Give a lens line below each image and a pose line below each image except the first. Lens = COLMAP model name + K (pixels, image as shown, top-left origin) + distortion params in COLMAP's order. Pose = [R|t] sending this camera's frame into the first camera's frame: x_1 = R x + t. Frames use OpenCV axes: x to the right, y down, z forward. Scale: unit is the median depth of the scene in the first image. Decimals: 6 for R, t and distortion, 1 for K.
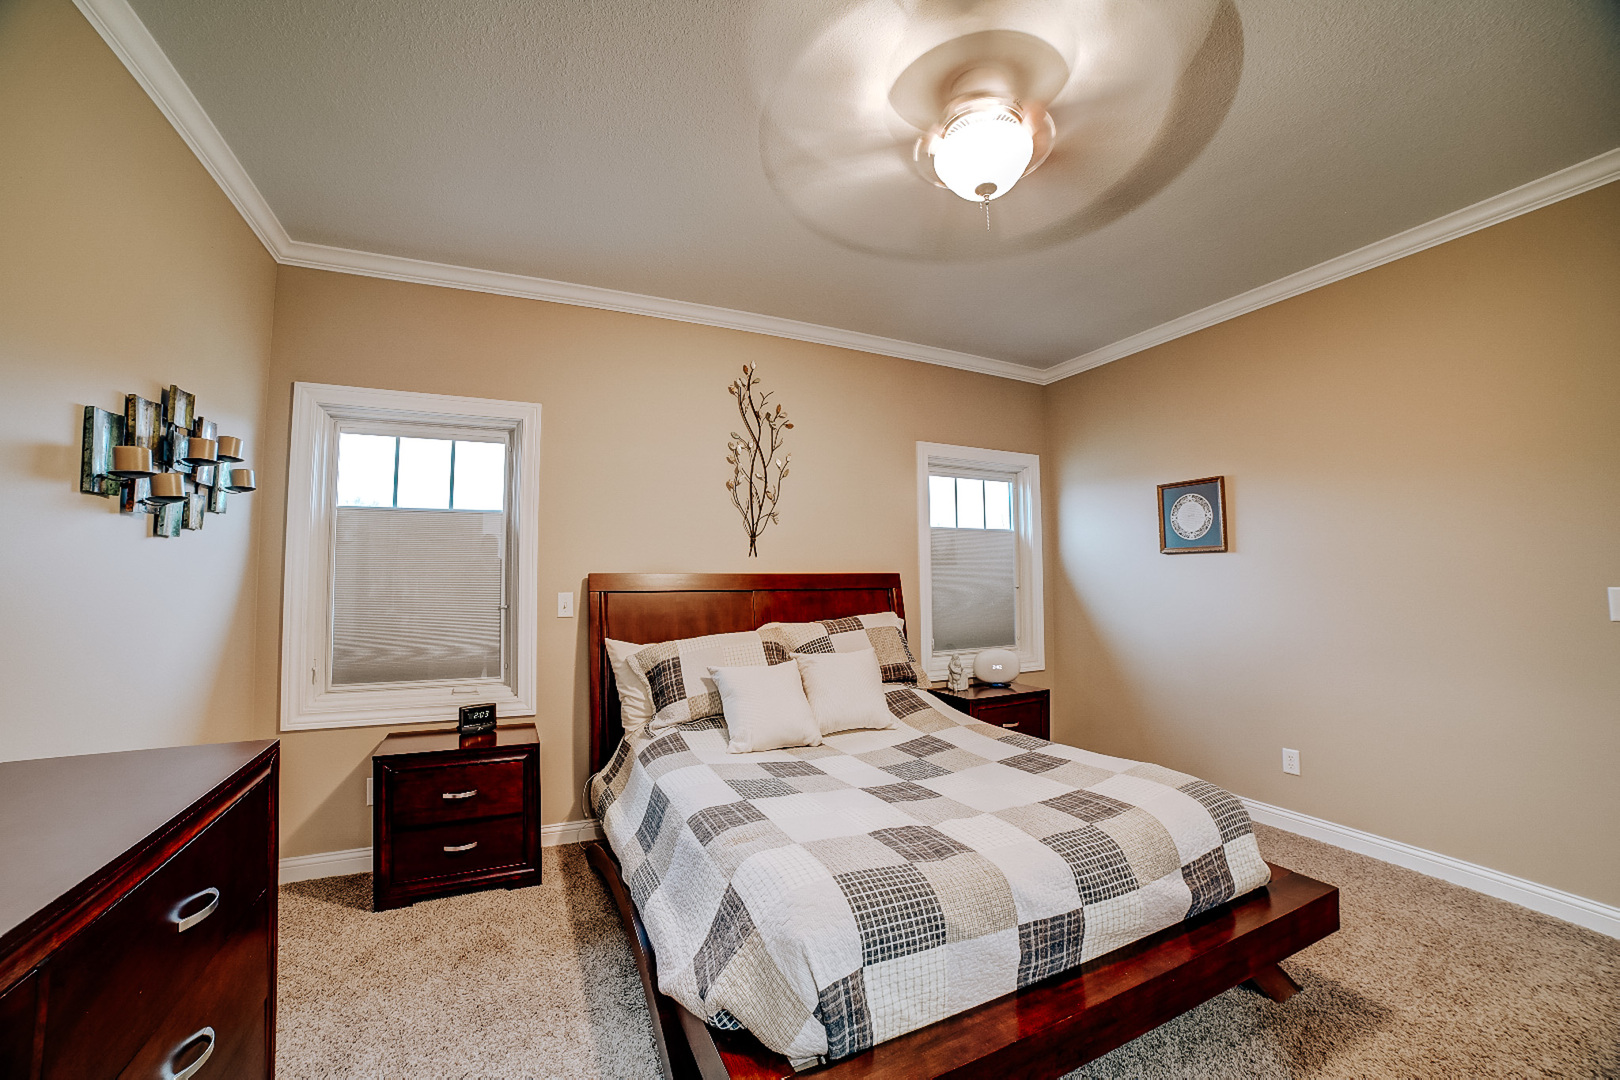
lens RADIAL K [[638.1, 0, 804.7], [0, 638.1, 541.9], [0, 0, 1]] dist [-0.095609, 0.029043]
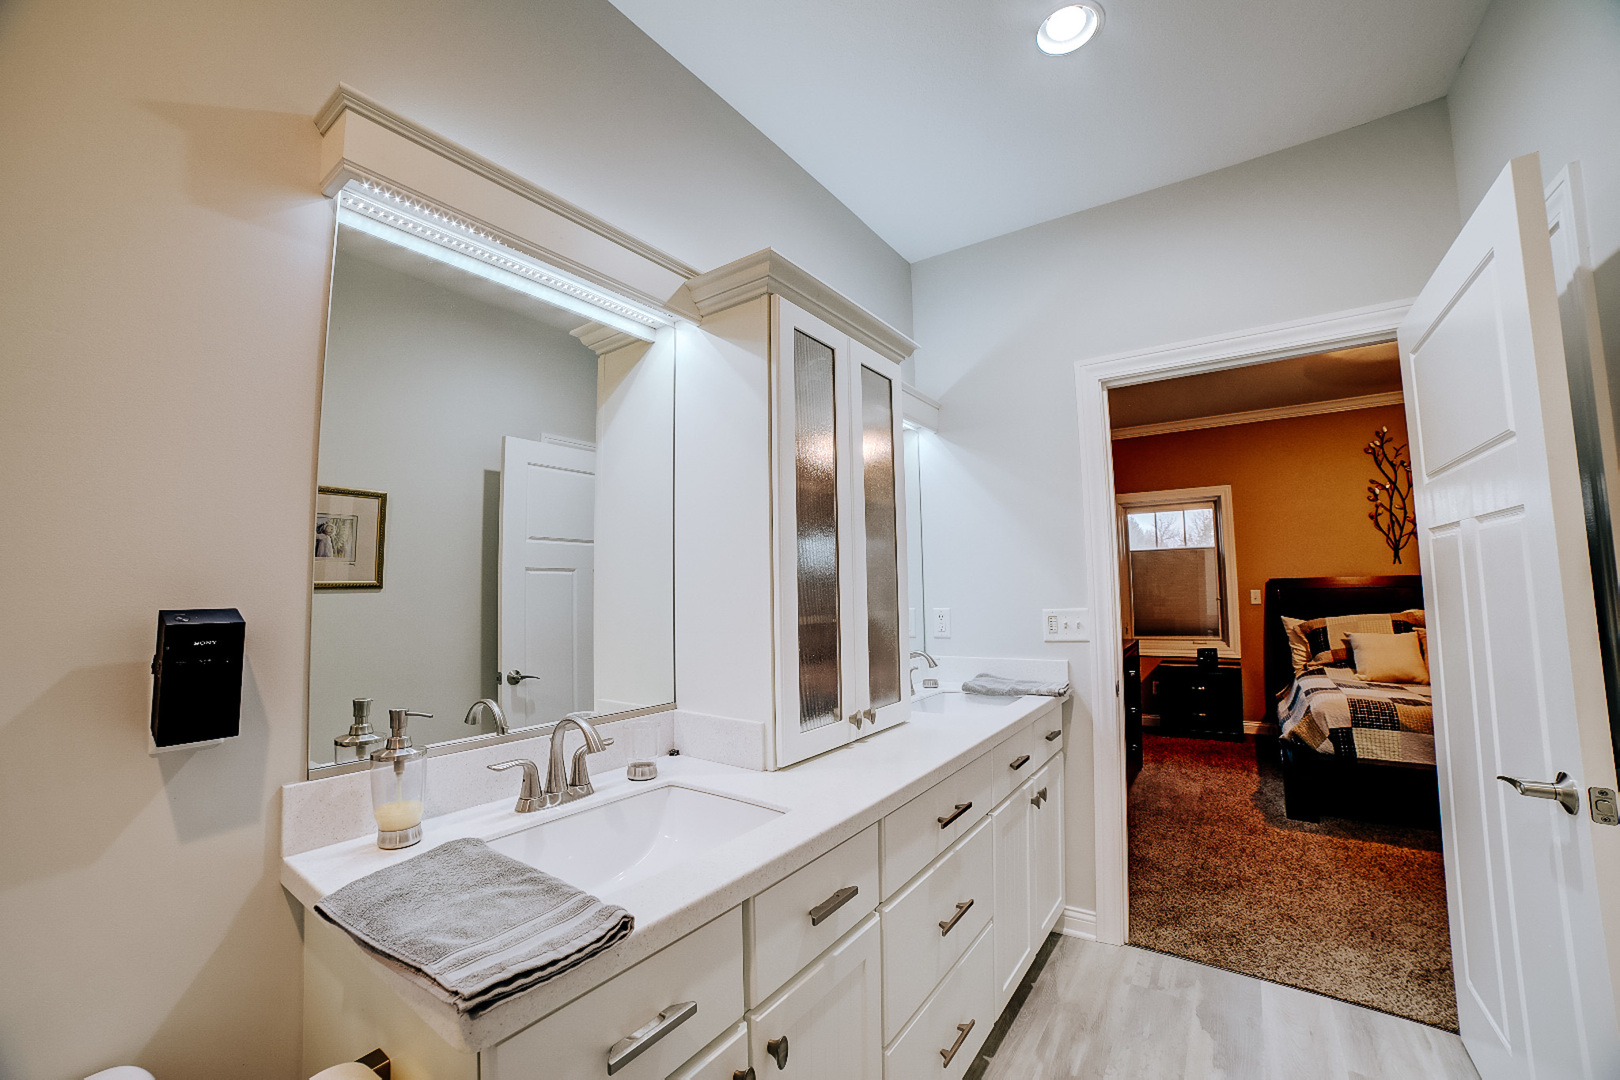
lens RADIAL K [[638.1, 0, 804.7], [0, 638.1, 541.9], [0, 0, 1]] dist [-0.095609, 0.029043]
pose [[0.490415, -0.065602, -0.869017, 0.495131], [0.063236, 0.997213, -0.039593, -0.065199], [0.869192, -0.035536, 0.493196, -0.933832]]
